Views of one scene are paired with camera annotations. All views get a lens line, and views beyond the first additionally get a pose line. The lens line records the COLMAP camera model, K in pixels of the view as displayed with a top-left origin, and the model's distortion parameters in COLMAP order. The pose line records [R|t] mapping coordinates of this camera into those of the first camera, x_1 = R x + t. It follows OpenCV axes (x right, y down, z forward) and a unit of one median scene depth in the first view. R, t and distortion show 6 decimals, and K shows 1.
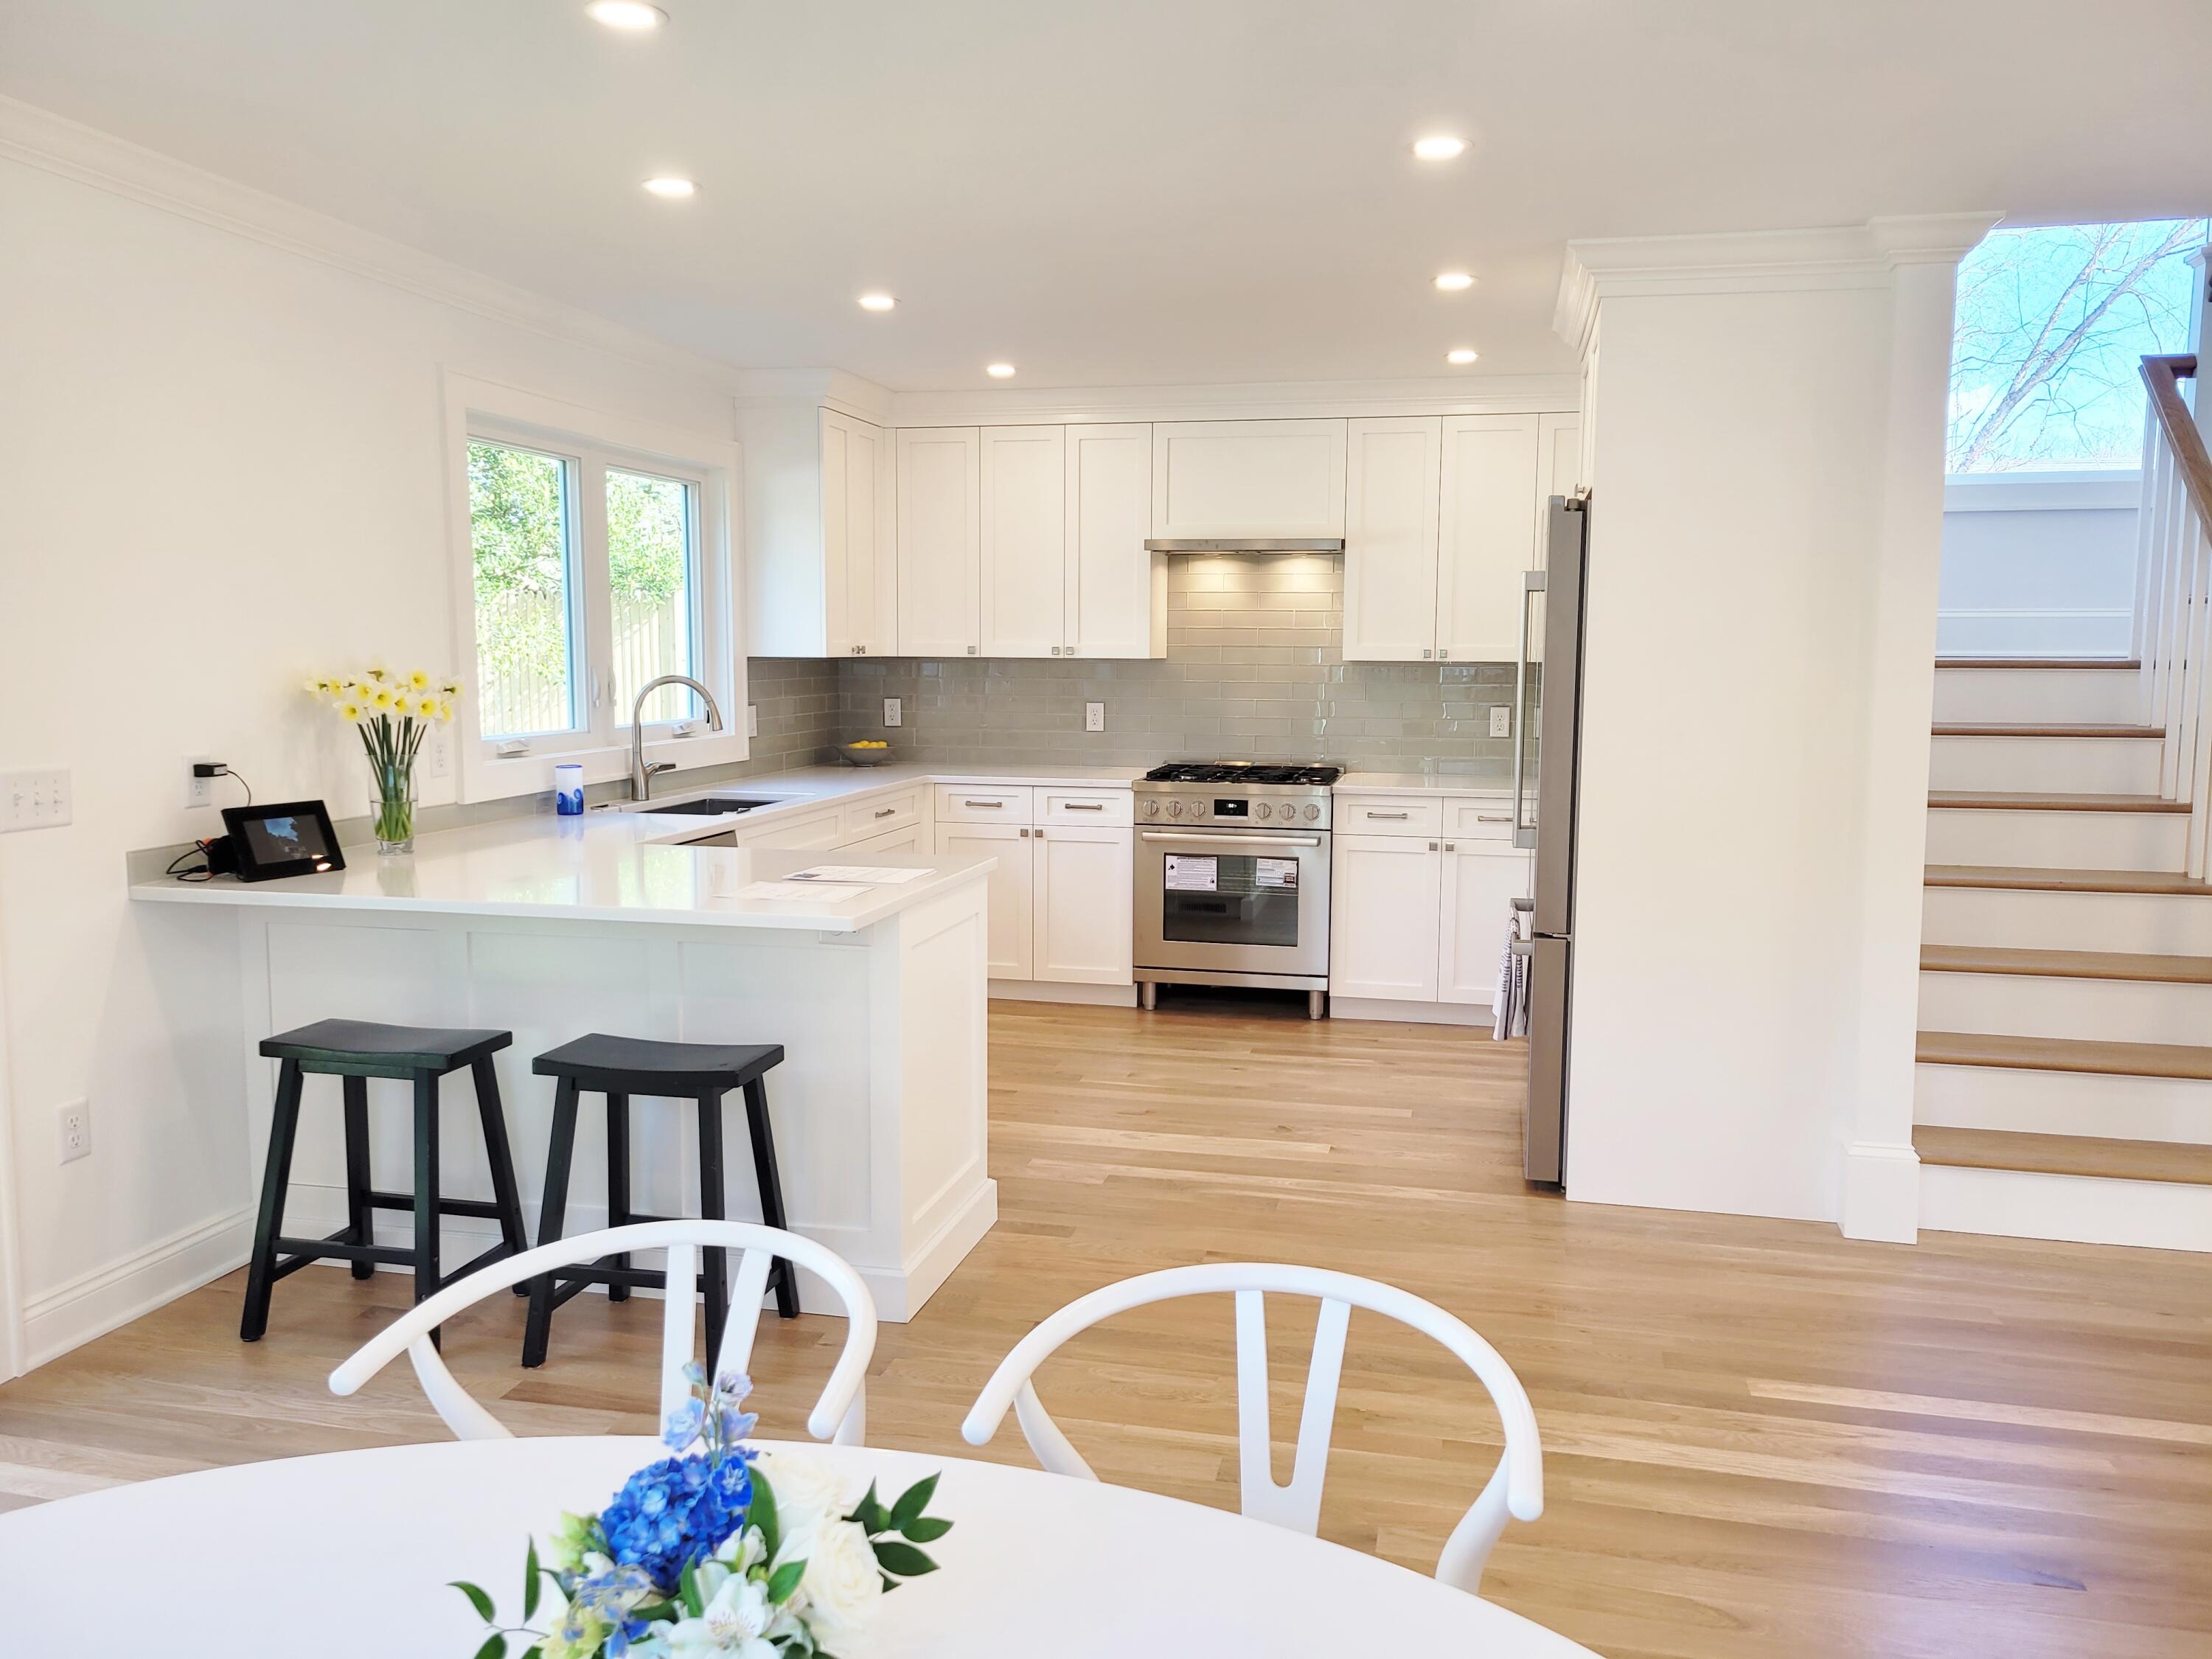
lens RADIAL K [[1675.0, 0, 1116.3], [0, 1675.0, 838.0], [0, 0, 1]] dist [0.025733, 0.003091]
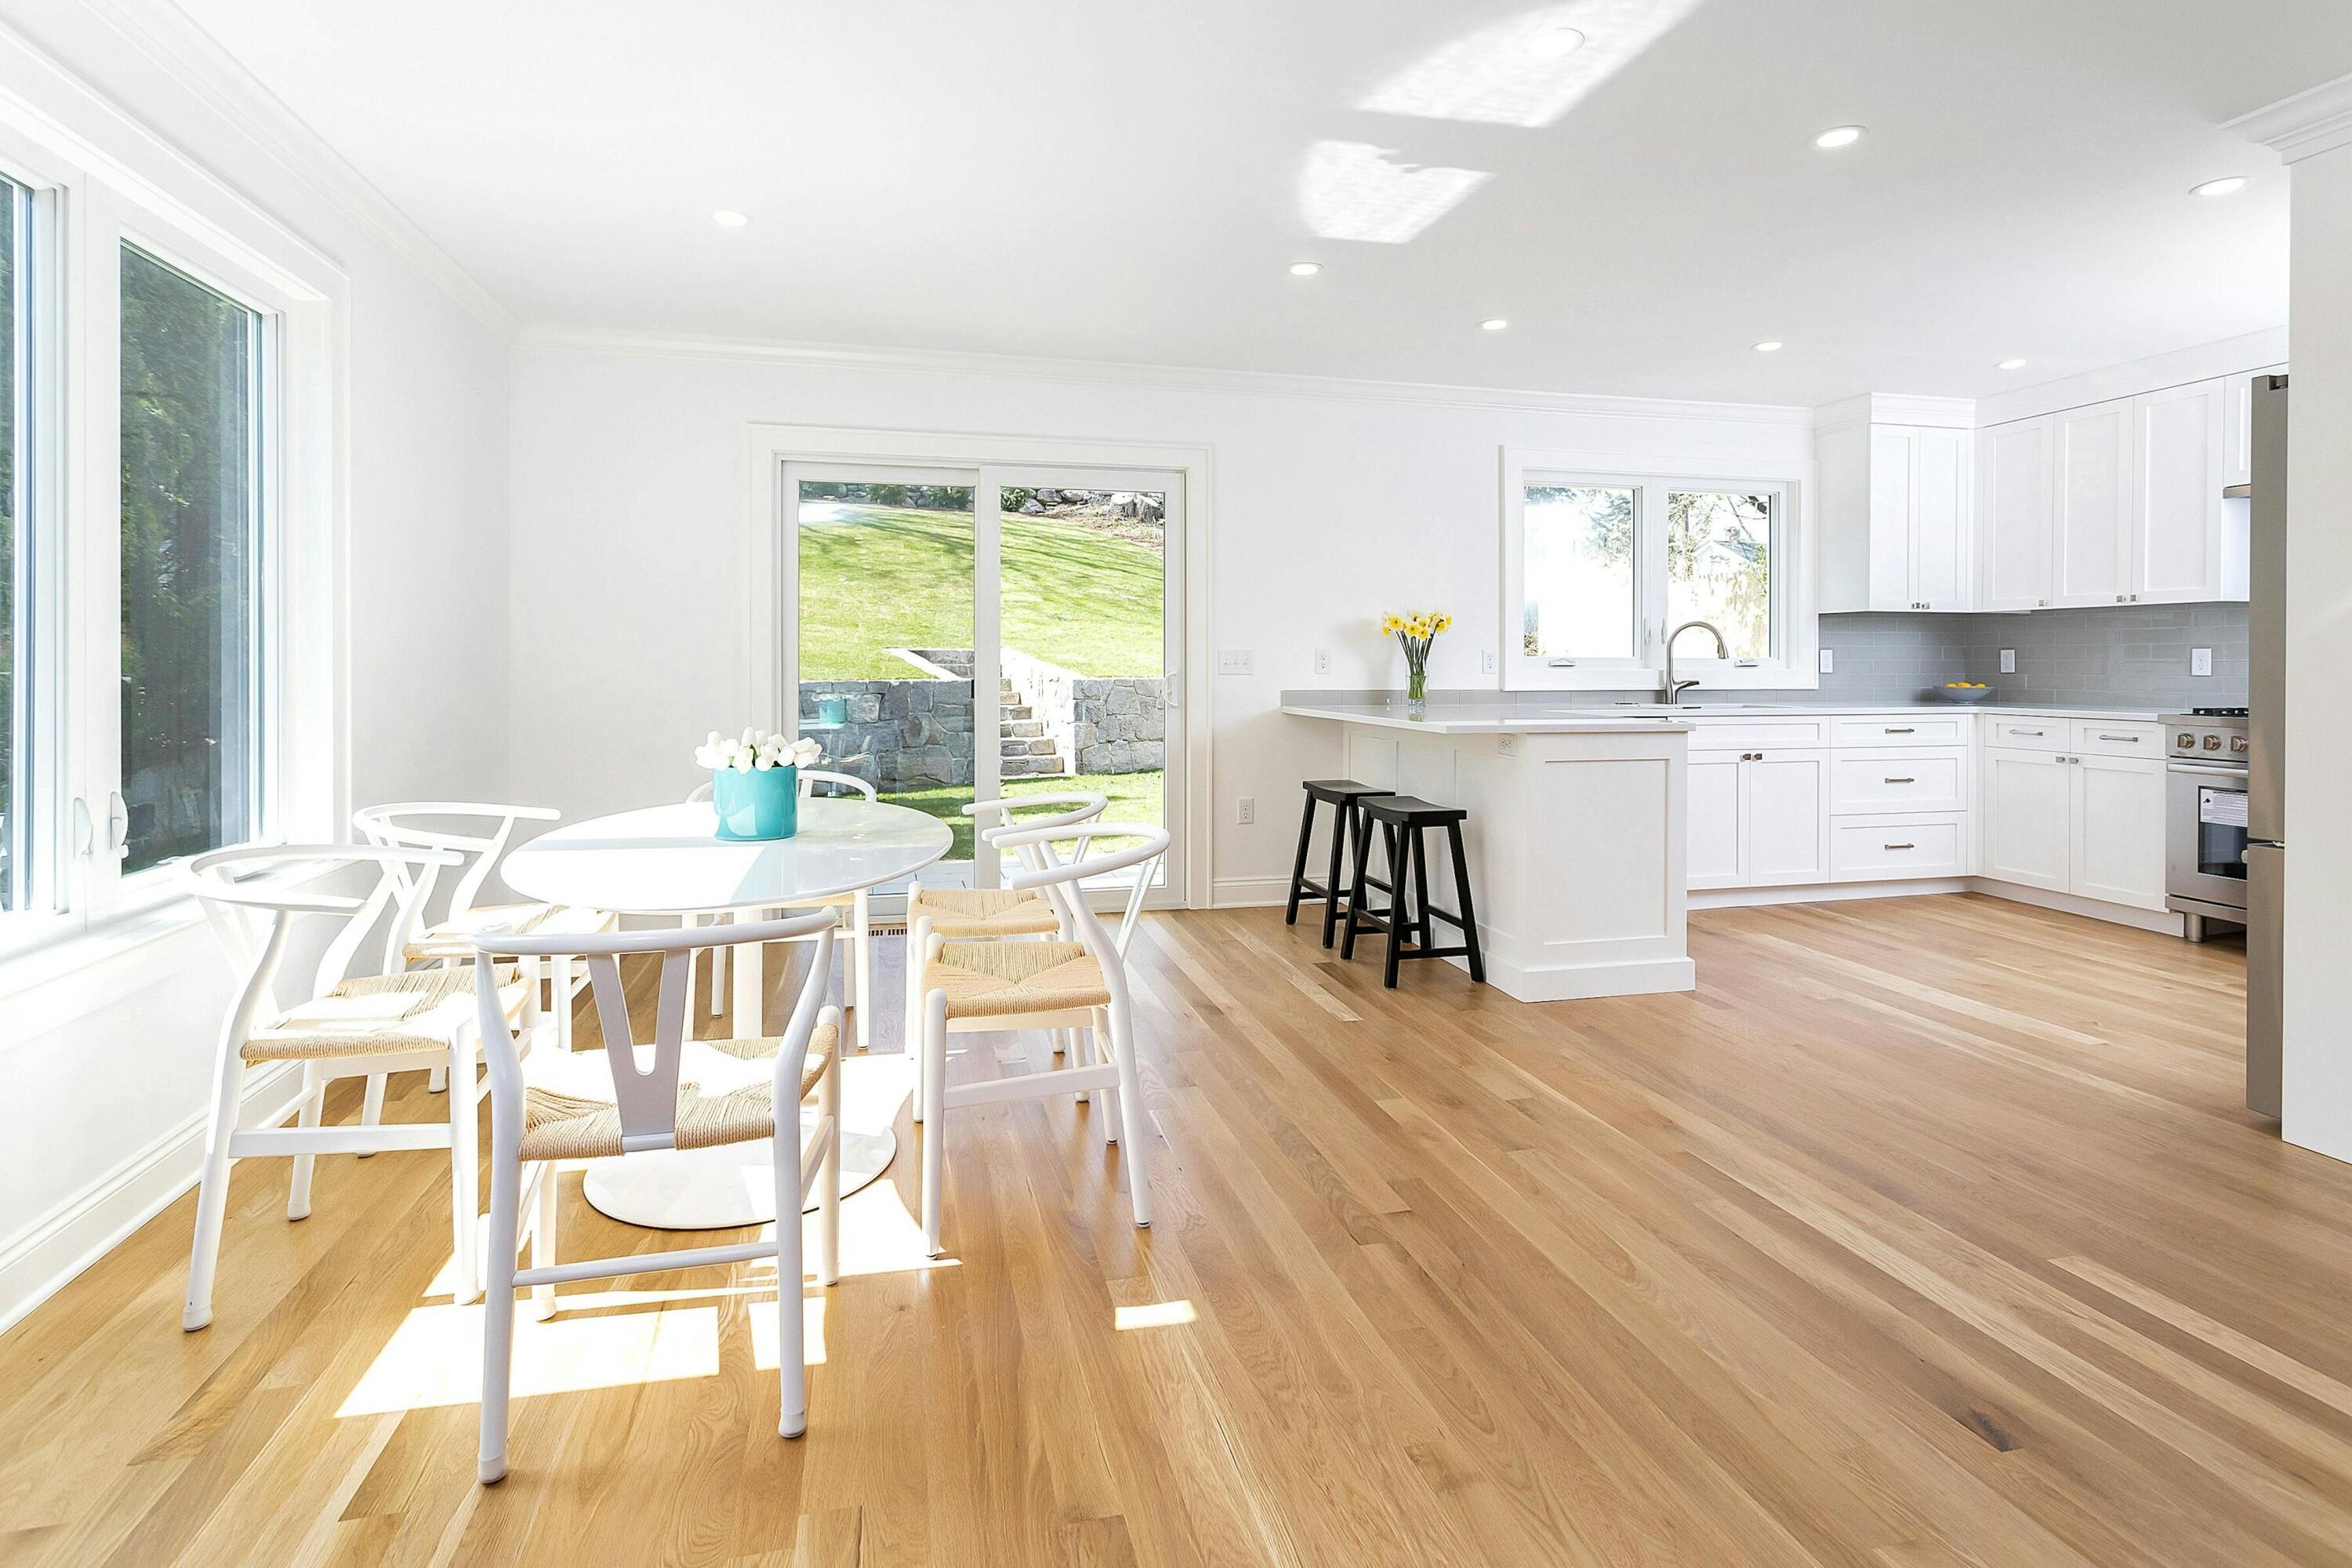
lens RADIAL K [[1160.3, 0, 1150.3], [0, 1160.3, 671.3], [0, 0, 1]] dist [0.007009, 0.000187]
pose [[0.441212, 0.003508, -0.897396, 0.421994], [-0.105042, 0.993320, -0.047762, 0.044396], [0.891234, 0.115338, 0.438634, 0.114366]]
